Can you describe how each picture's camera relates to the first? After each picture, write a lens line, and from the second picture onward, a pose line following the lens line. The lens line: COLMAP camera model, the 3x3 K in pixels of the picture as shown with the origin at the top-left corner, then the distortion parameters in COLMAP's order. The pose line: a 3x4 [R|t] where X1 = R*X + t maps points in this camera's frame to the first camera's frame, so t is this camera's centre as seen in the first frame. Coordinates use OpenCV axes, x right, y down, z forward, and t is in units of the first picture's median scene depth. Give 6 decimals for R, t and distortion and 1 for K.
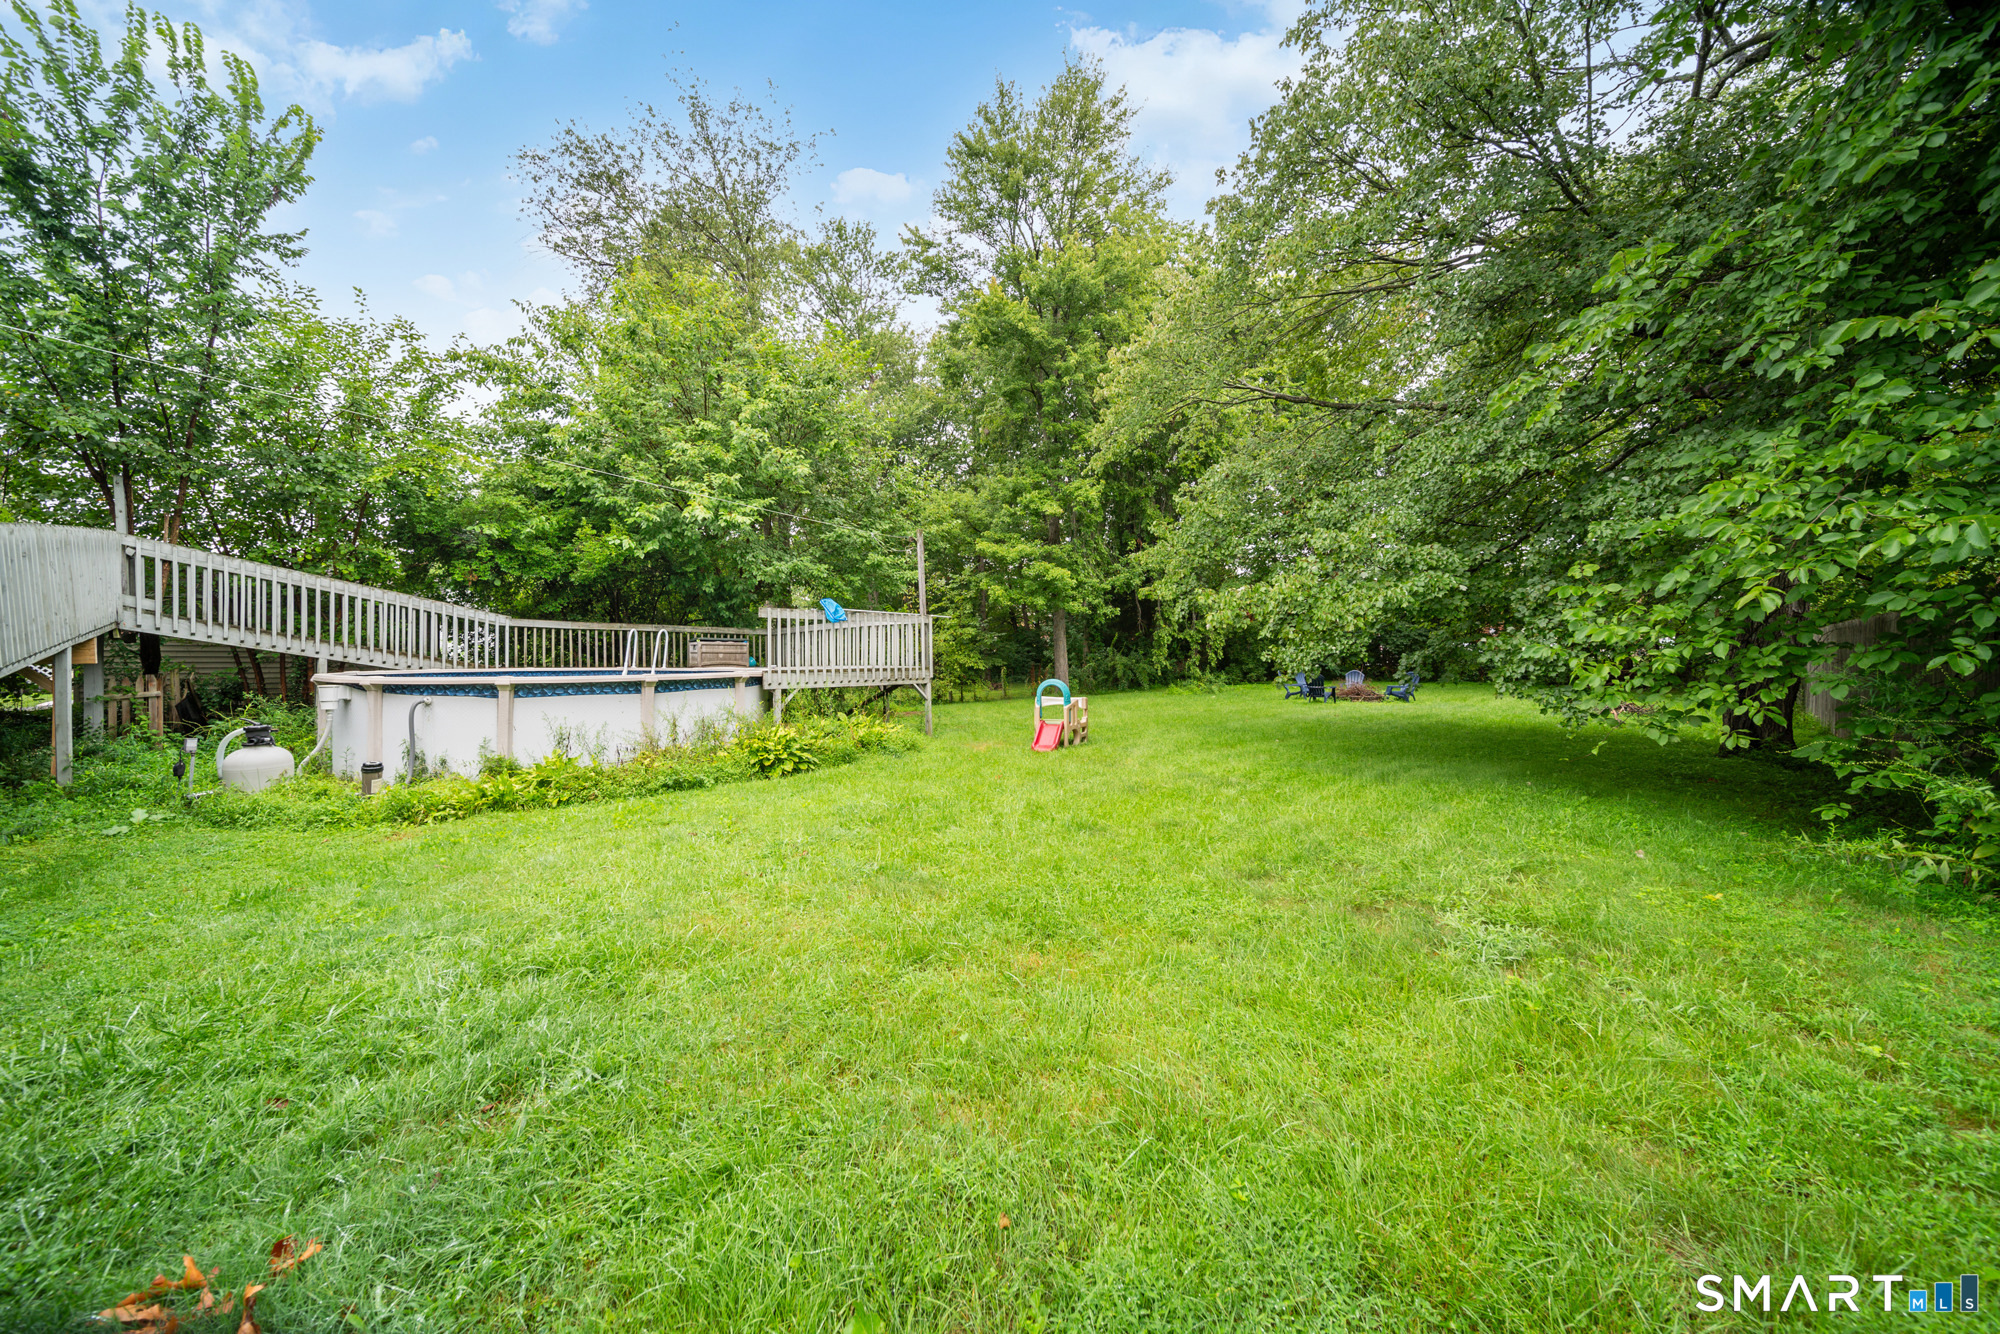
lens RADIAL K [[778.5, 0, 997.7], [0, 778.5, 664.5], [0, 0, 1]] dist [-0.001492, 0.000040]
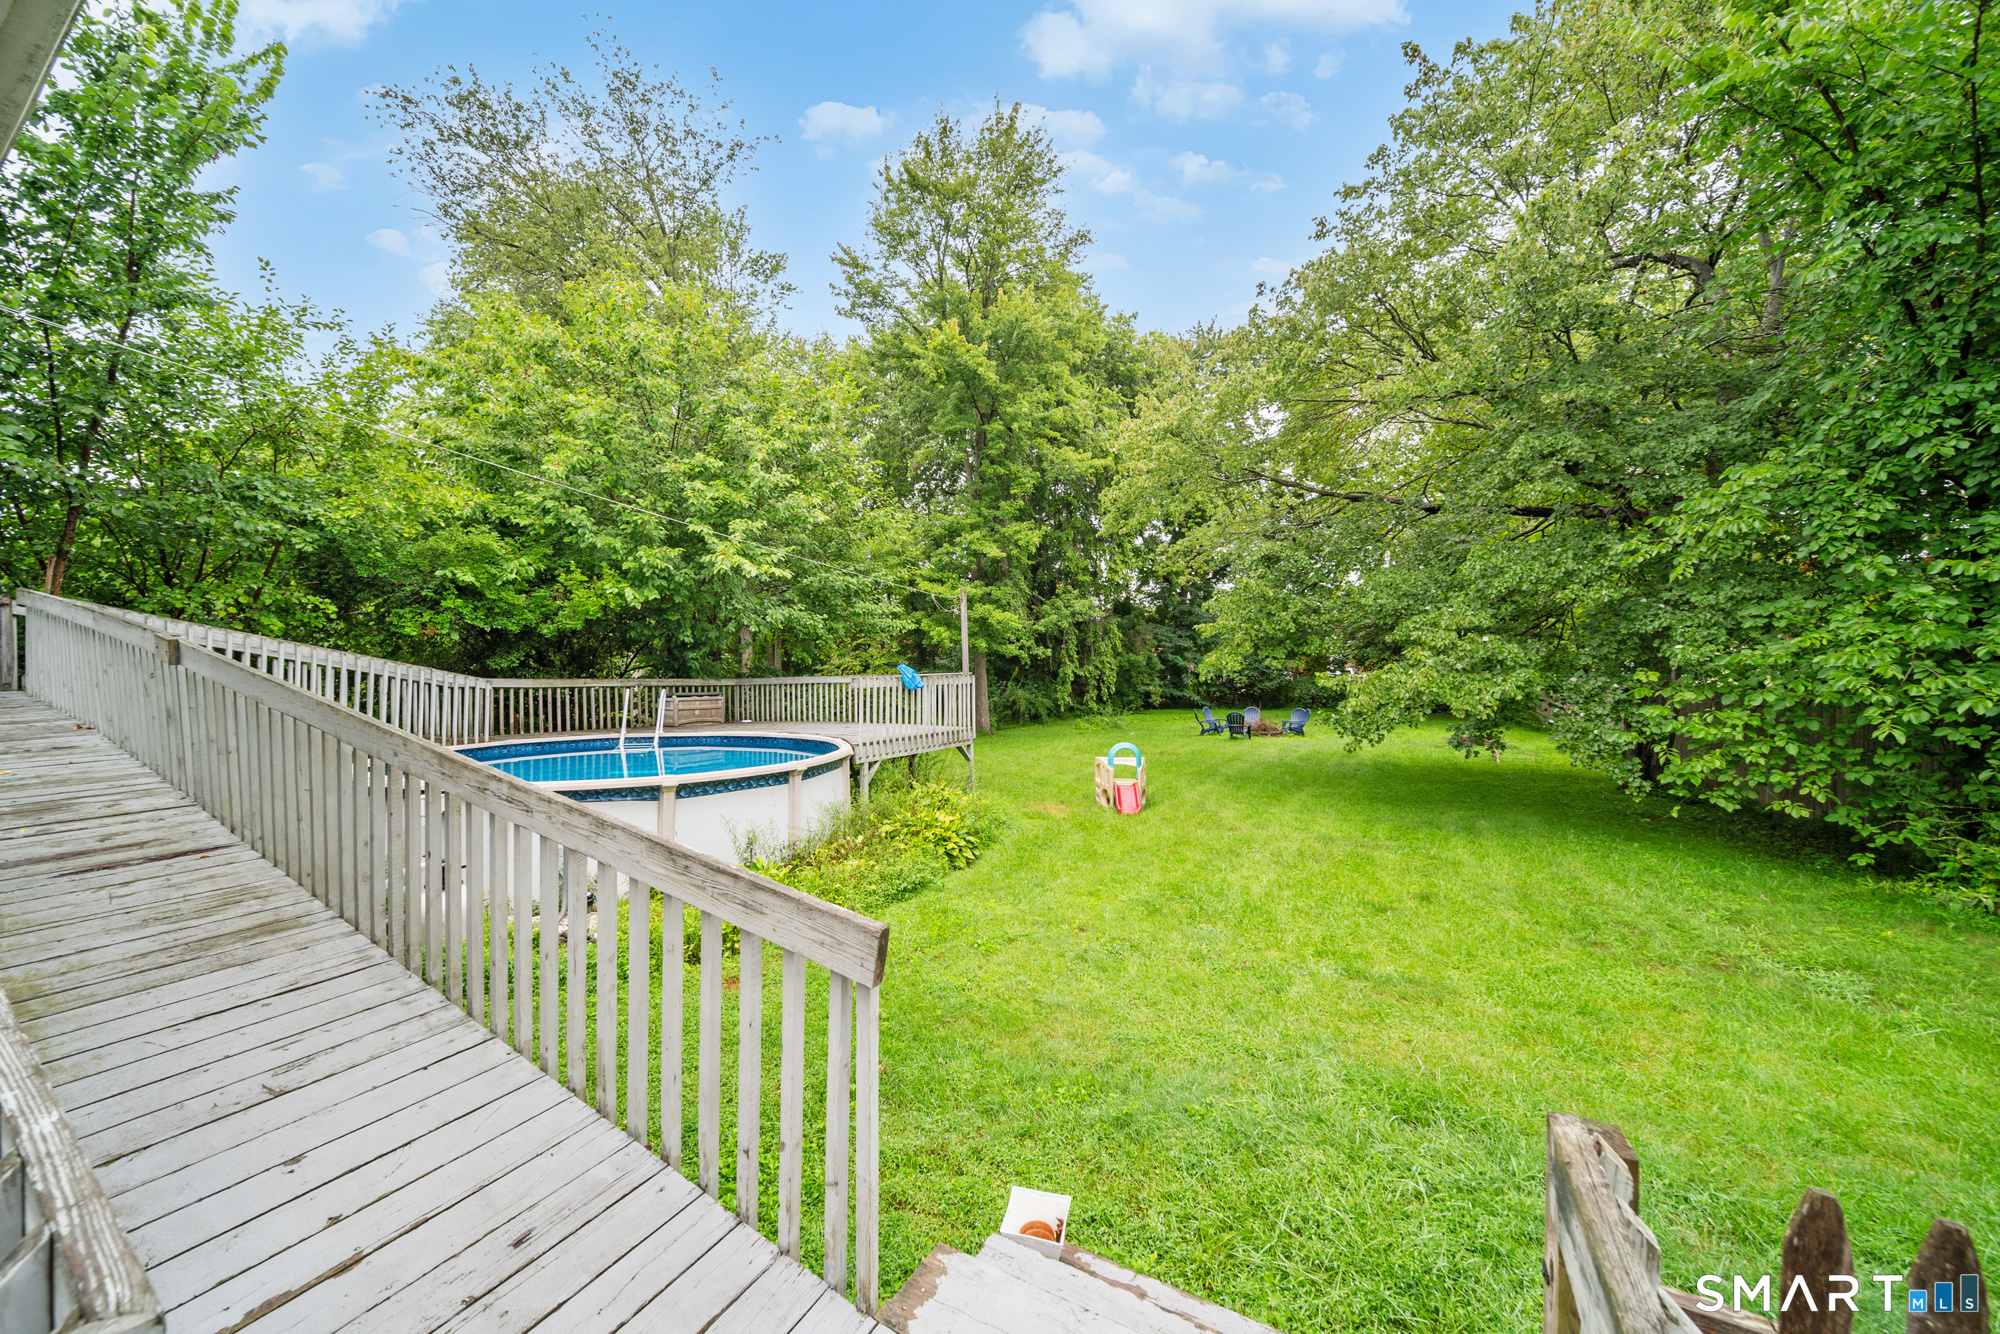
lens RADIAL K [[811.0, 0, 1005.3], [0, 811.0, 670.1], [0, 0, 1]] dist [-0.002993, -0.000435]
pose [[0.953128, -0.002433, 0.302558, -0.341273], [0.004221, 0.999977, -0.005256, -0.061133], [-0.302538, 0.006287, 0.953117, 0.004742]]
